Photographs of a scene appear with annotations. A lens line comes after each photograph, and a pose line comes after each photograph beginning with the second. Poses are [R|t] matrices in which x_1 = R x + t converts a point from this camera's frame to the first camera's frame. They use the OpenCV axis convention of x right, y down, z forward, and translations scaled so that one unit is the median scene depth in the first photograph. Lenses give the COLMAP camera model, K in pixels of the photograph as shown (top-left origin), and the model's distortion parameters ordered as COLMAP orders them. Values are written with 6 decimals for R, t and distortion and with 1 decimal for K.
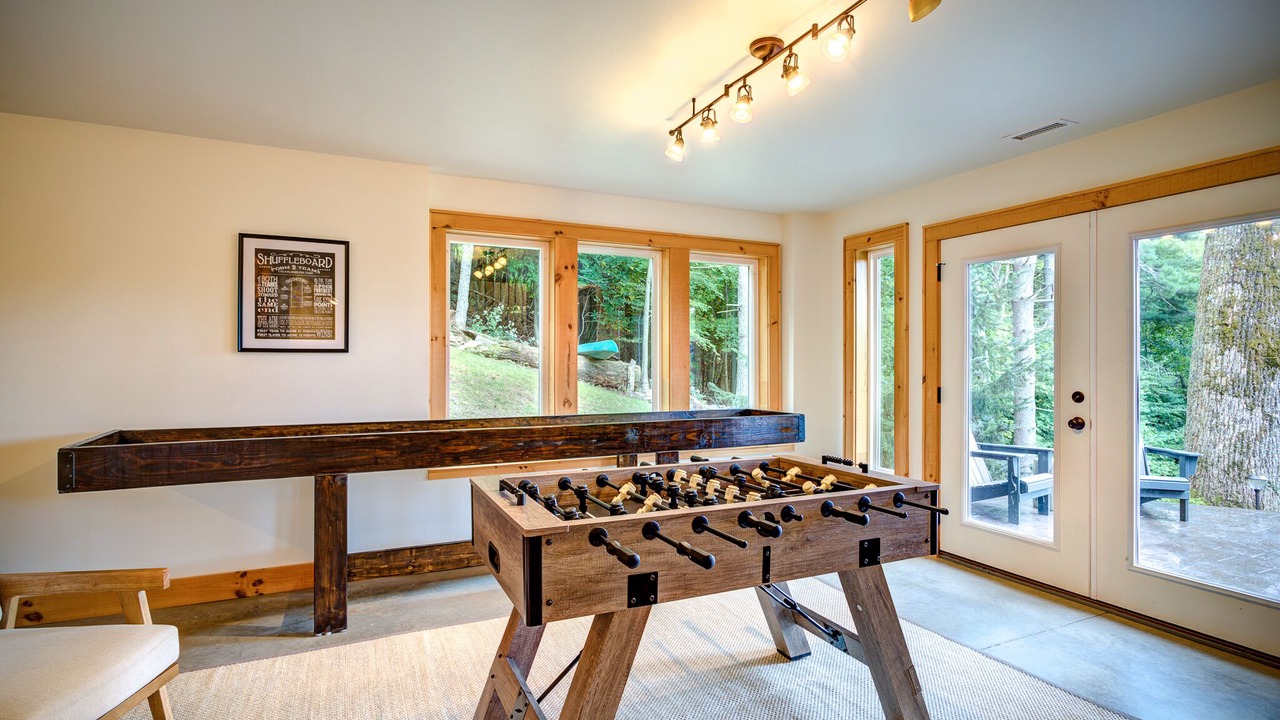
lens RADIAL K [[620.6, 0, 640.9], [0, 620.6, 357.9], [0, 0, 1]] dist [-0.006066, -0.000622]
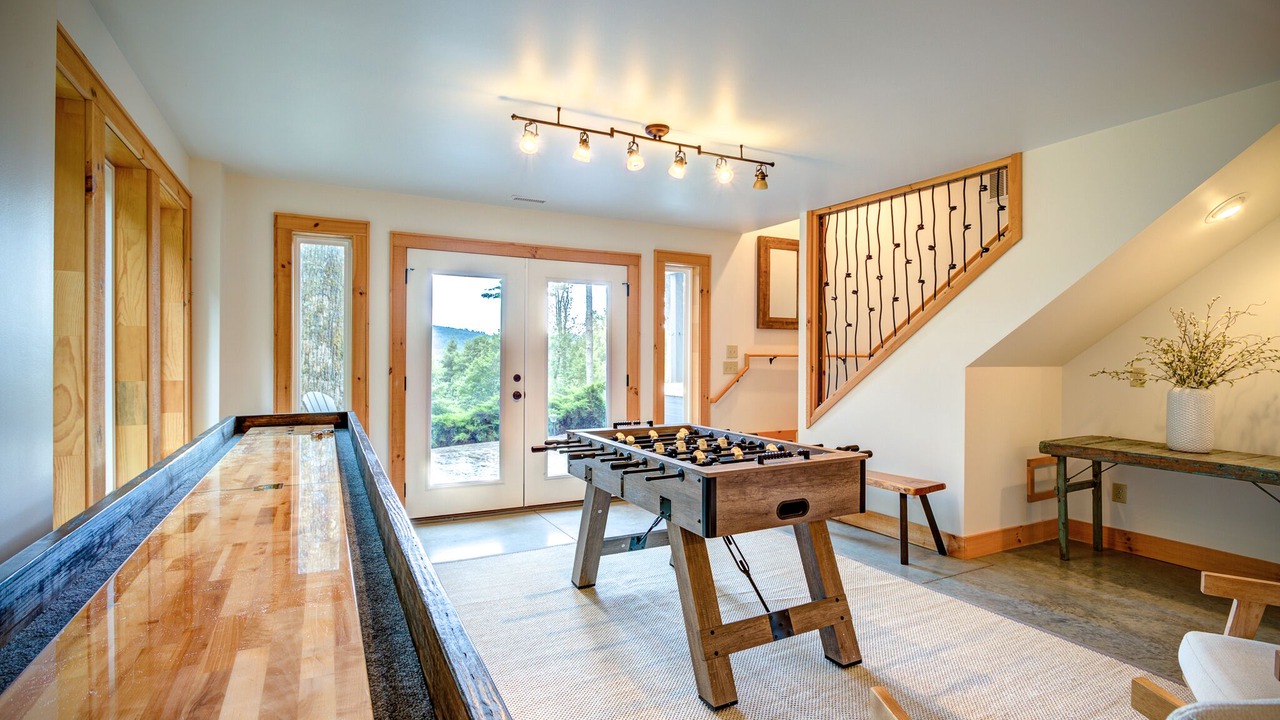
lens RADIAL K [[620.6, 0, 641.1], [0, 620.6, 357.3], [0, 0, 1]] dist [-0.006066, -0.000622]
pose [[-0.036758, -0.004419, 0.999314, -0.680573], [-0.007973, 0.999960, 0.004128, 0.003316], [-0.999292, -0.007816, -0.036792, 0.617983]]
